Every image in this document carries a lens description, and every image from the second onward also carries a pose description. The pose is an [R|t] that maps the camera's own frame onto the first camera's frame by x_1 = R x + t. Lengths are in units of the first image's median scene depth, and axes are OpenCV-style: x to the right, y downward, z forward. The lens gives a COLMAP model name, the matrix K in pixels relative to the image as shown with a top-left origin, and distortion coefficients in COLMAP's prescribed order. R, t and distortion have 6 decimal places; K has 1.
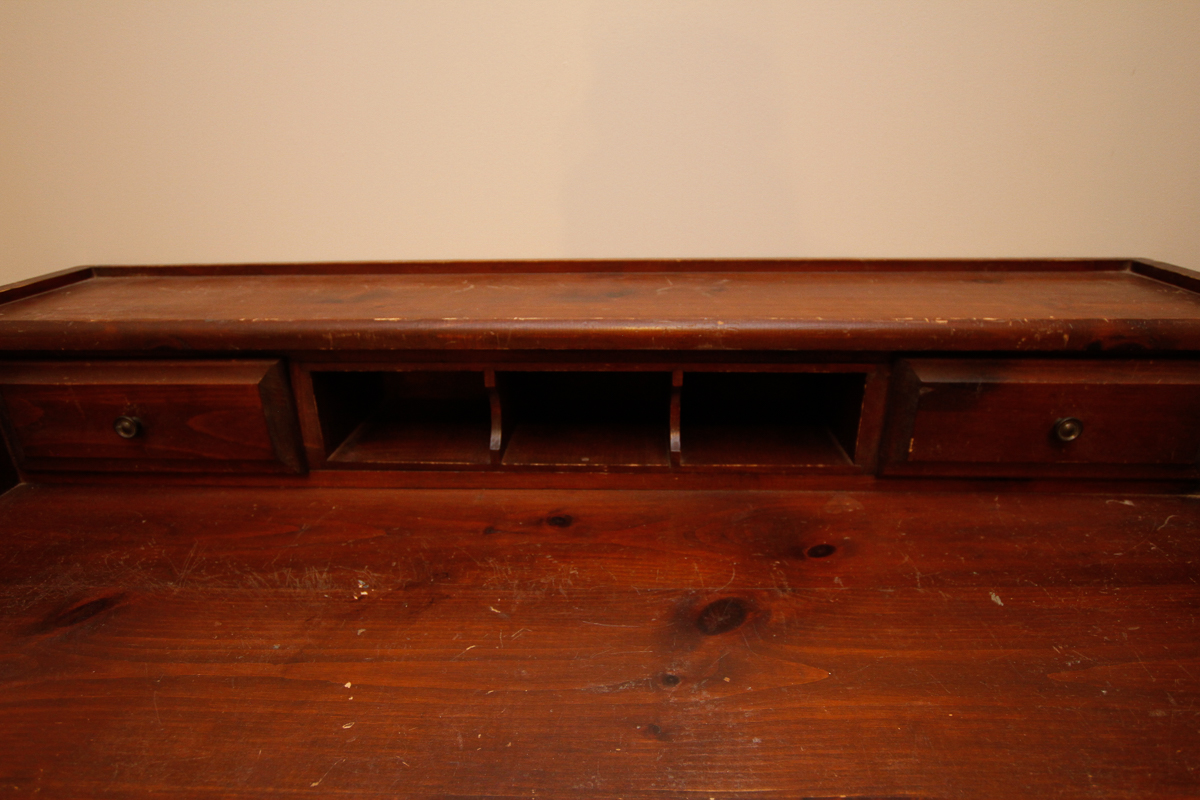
lens RADIAL K [[674.2, 0, 601.9], [0, 674.2, 414.8], [0, 0, 1]] dist [-0.023759, 0.002316]
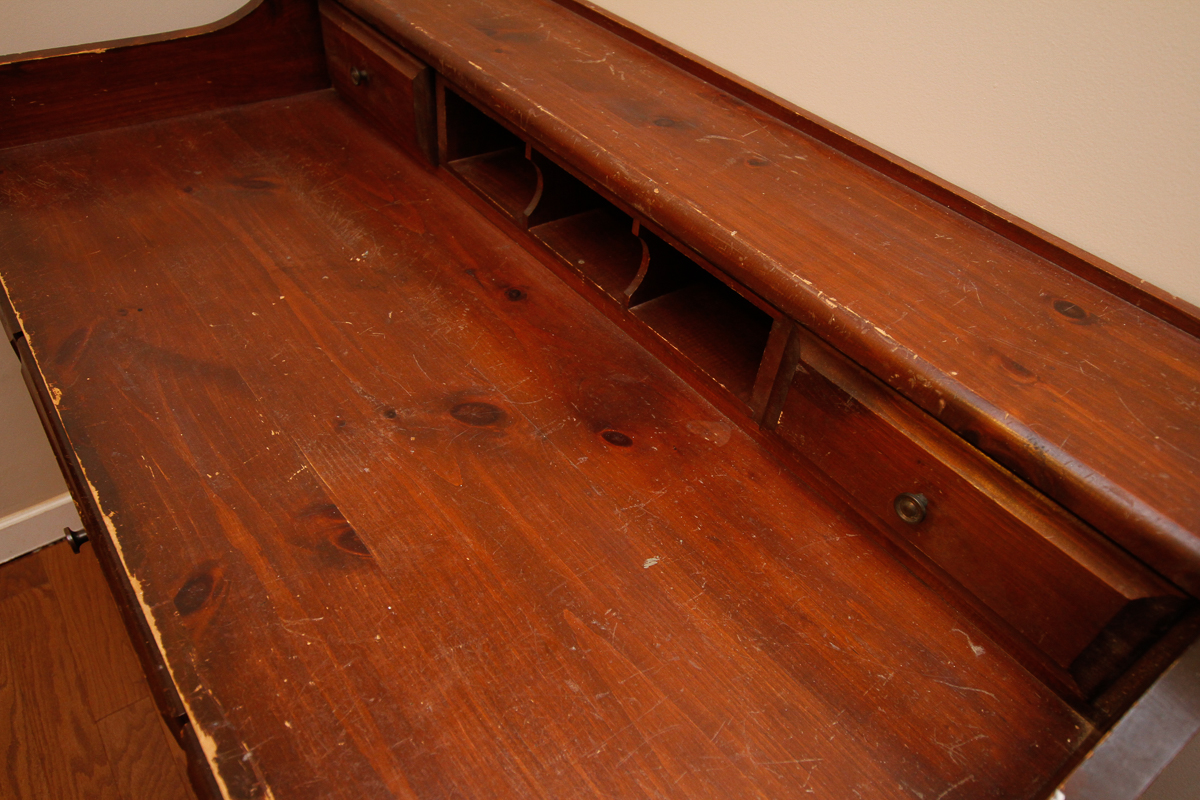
lens RADIAL K [[831.2, 0, 600.0], [0, 831.2, 400.0], [0, 0, 1]] dist [-0.006065, 0.002776]
pose [[0.644262, 0.560424, -0.520434, 0.897562], [-0.381921, 0.825310, 0.415933, -0.348538], [0.662618, -0.069206, 0.745753, 0.038910]]
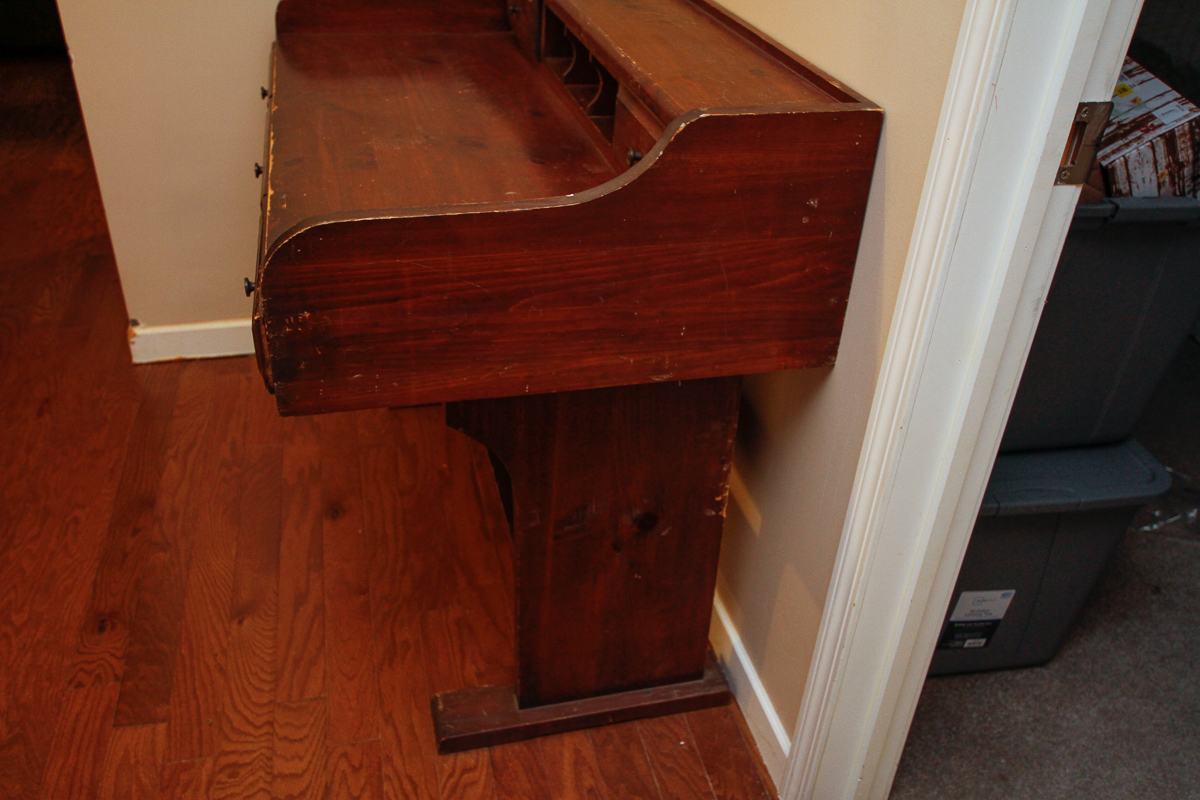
lens RADIAL K [[1027.2, 0, 601.6], [0, 1027.2, 421.9], [0, 0, 1]] dist [0.006867, 0.005389]
pose [[0.286276, 0.547662, -0.786201, 2.685266], [-0.426196, 0.807683, 0.407437, -0.384433], [0.858139, 0.218436, 0.464632, 0.062688]]
